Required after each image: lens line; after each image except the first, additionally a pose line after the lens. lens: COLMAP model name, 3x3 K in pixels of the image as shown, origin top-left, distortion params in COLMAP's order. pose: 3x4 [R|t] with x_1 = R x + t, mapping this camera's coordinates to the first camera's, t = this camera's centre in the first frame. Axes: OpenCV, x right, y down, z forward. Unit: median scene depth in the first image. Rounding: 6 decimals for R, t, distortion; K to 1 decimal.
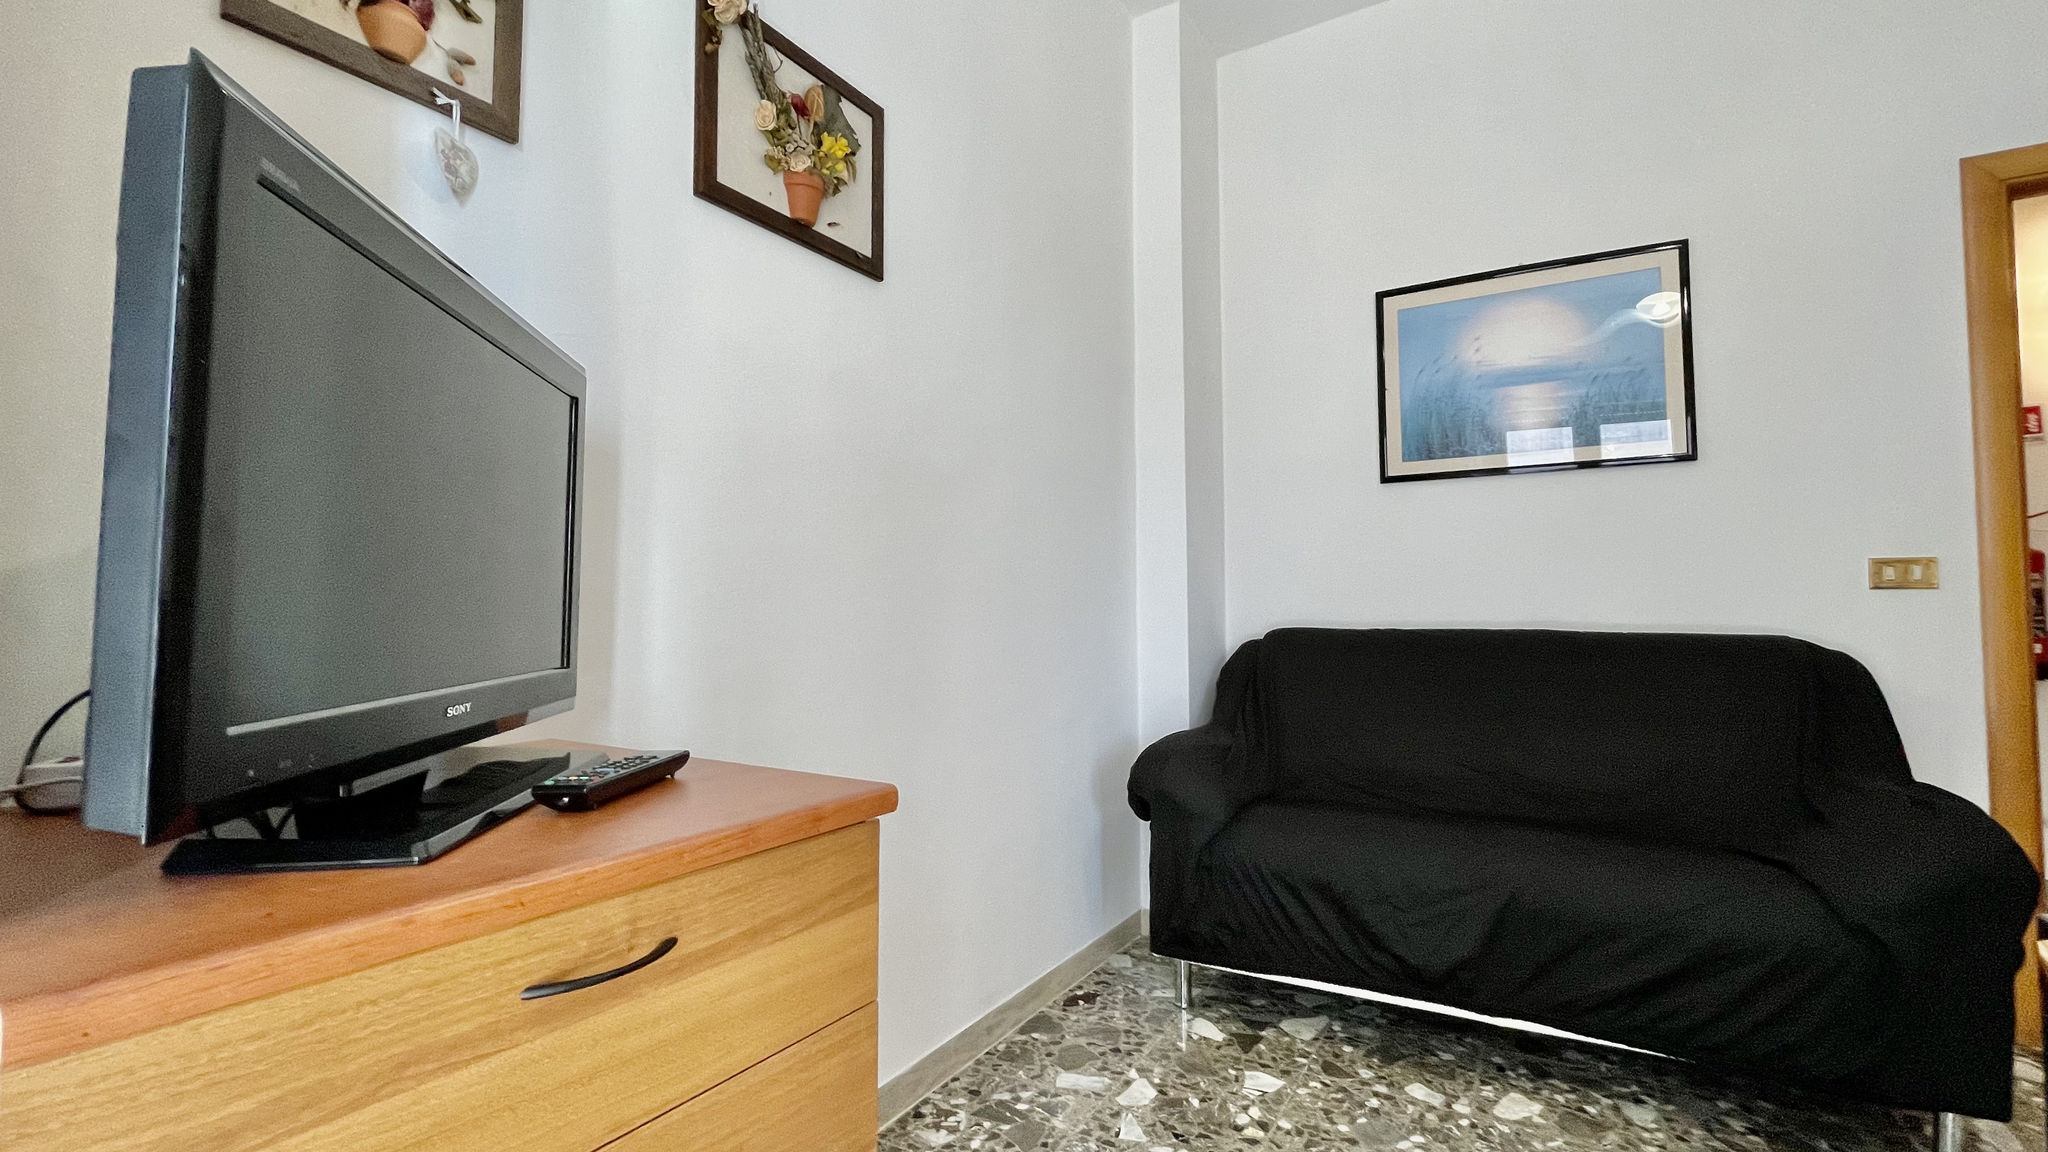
lens RADIAL K [[922.5, 0, 1024.0], [0, 922.5, 576.0], [0, 0, 1]] dist [0.002147, -0.000207]
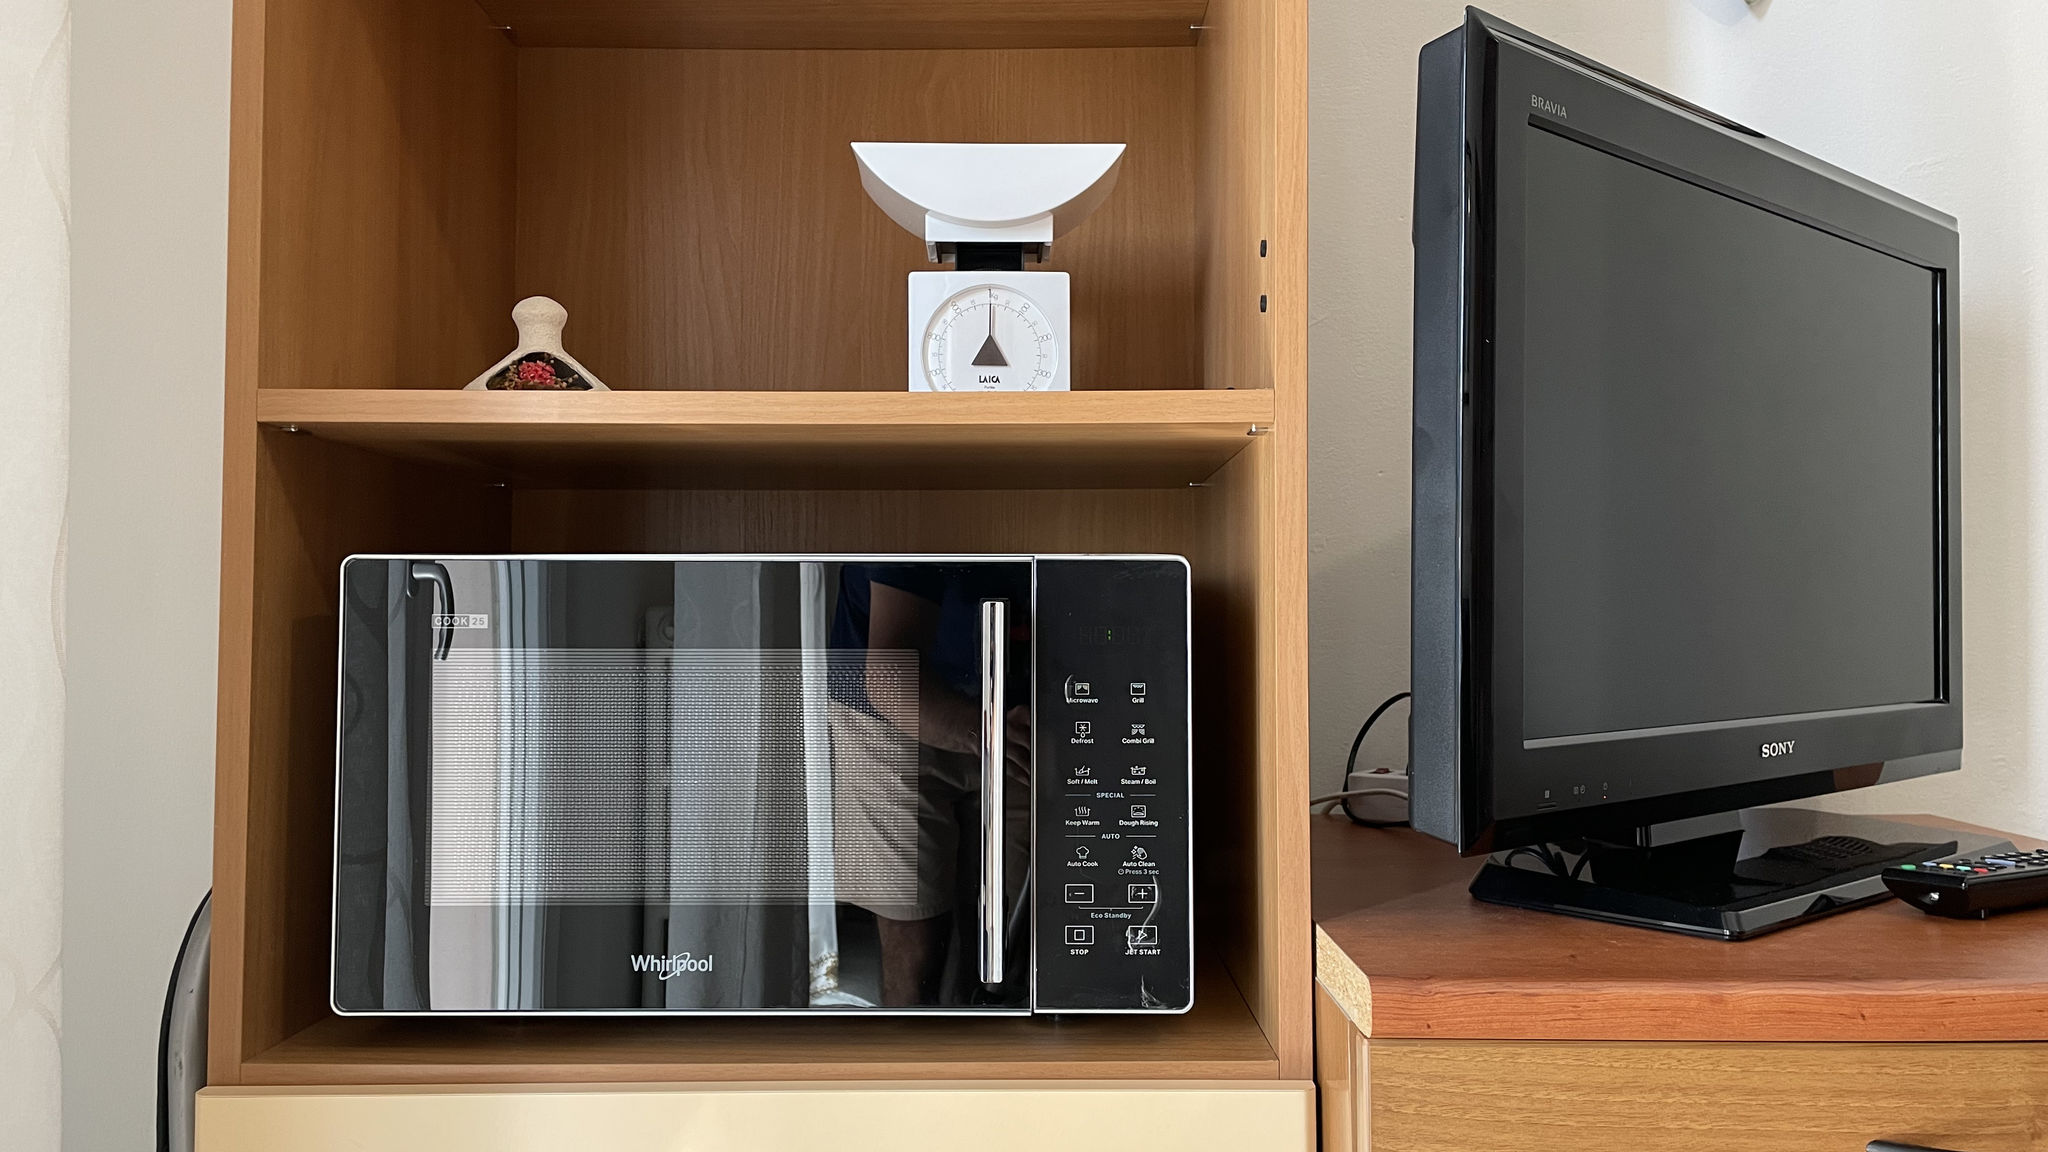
lens RADIAL K [[1520.3, 0, 1024.0], [0, 1520.3, 576.0], [0, 0, 1]] dist [0.063185, -0.091205]
pose [[0.530768, -0.023400, -0.847194, 0.115661], [0.035914, 0.999342, -0.005102, -0.004910], [0.846756, -0.027718, 0.531259, -0.158301]]
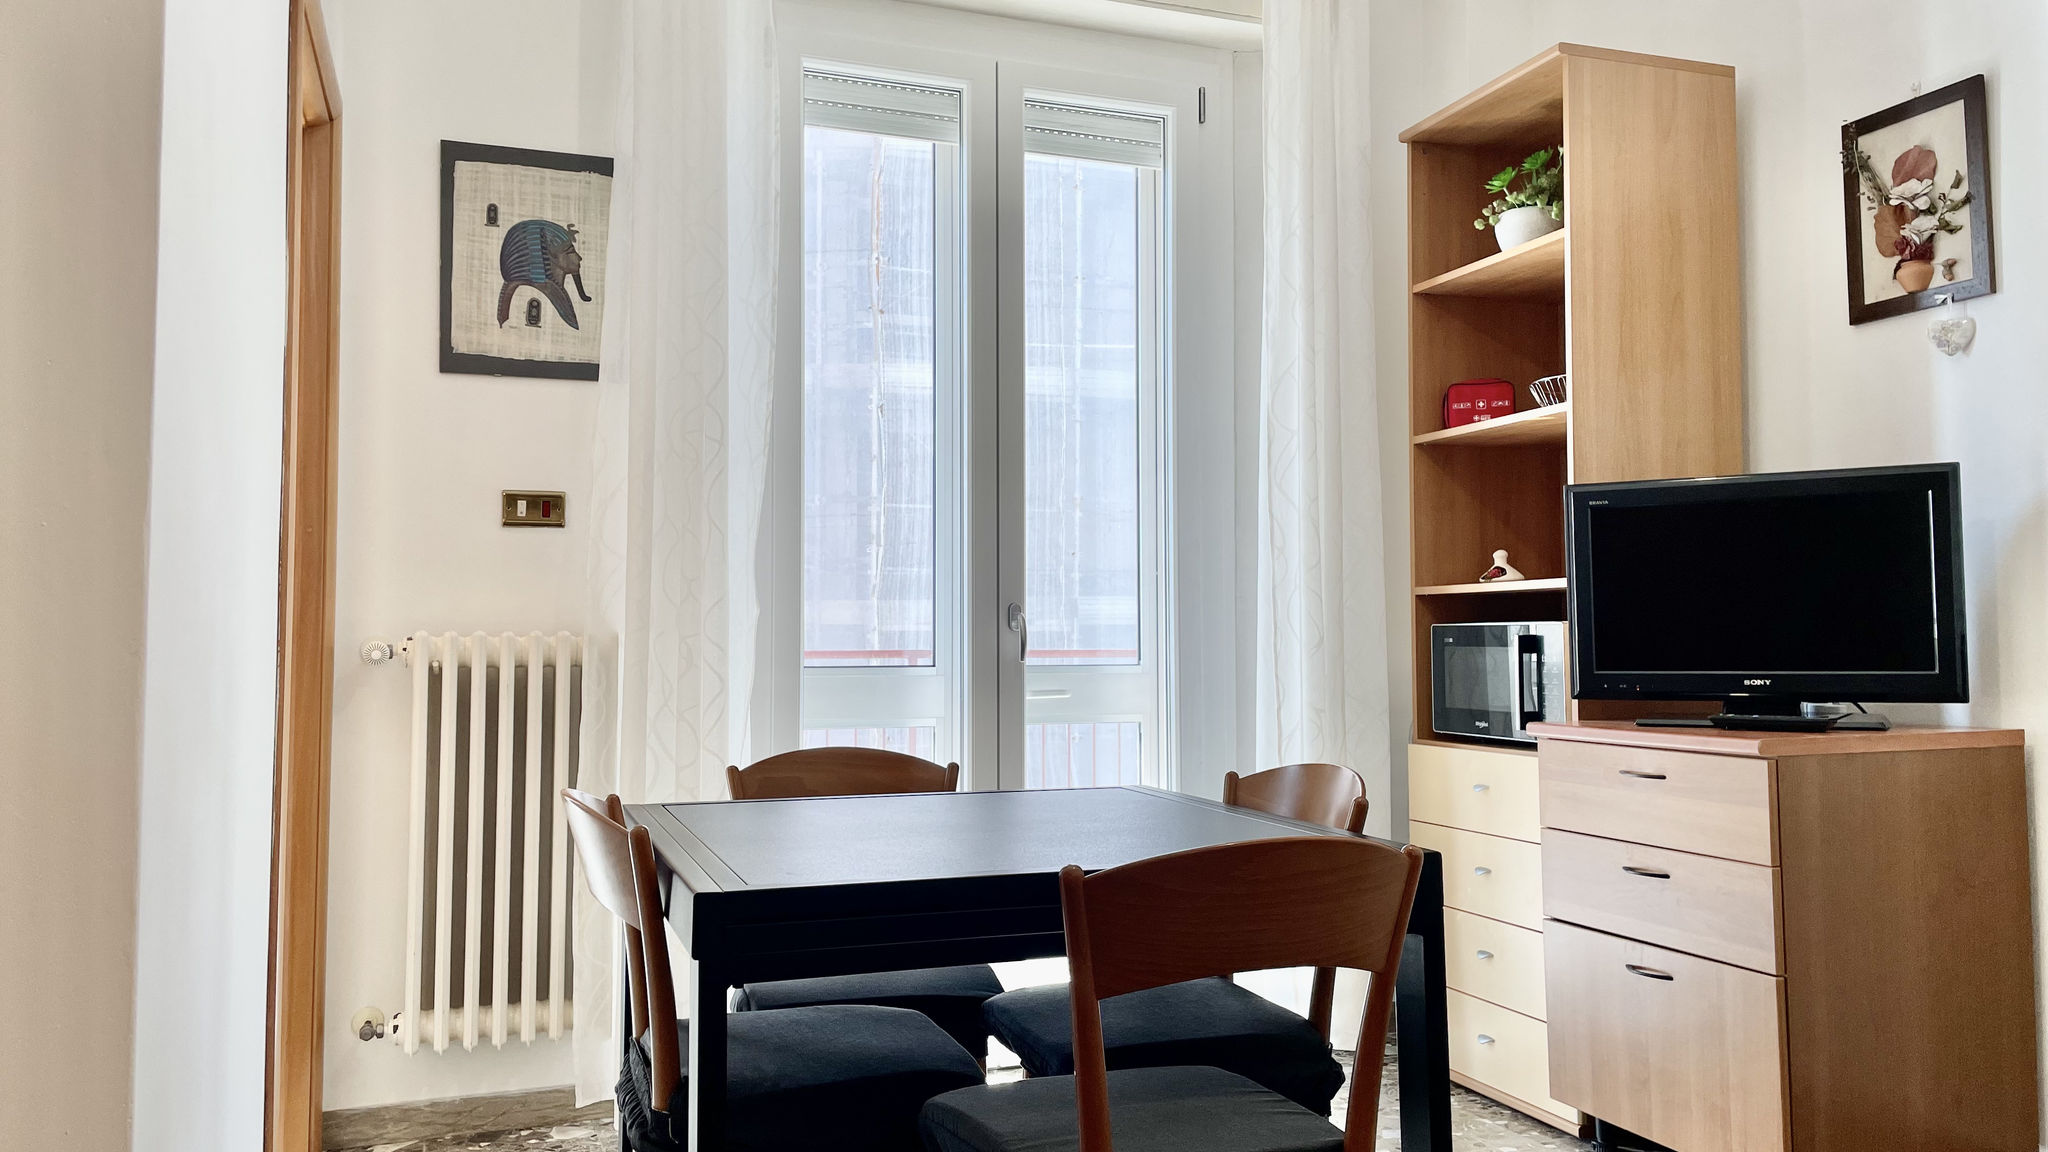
lens RADIAL K [[1520.3, 0, 1024.0], [0, 1520.3, 576.0], [0, 0, 1]] dist [0.063185, -0.091205]
pose [[-0.615860, -0.035191, -0.787069, 4.491956], [0.032658, 0.997003, -0.070132, 0.126161], [0.787178, -0.068895, -0.612865, 2.638302]]
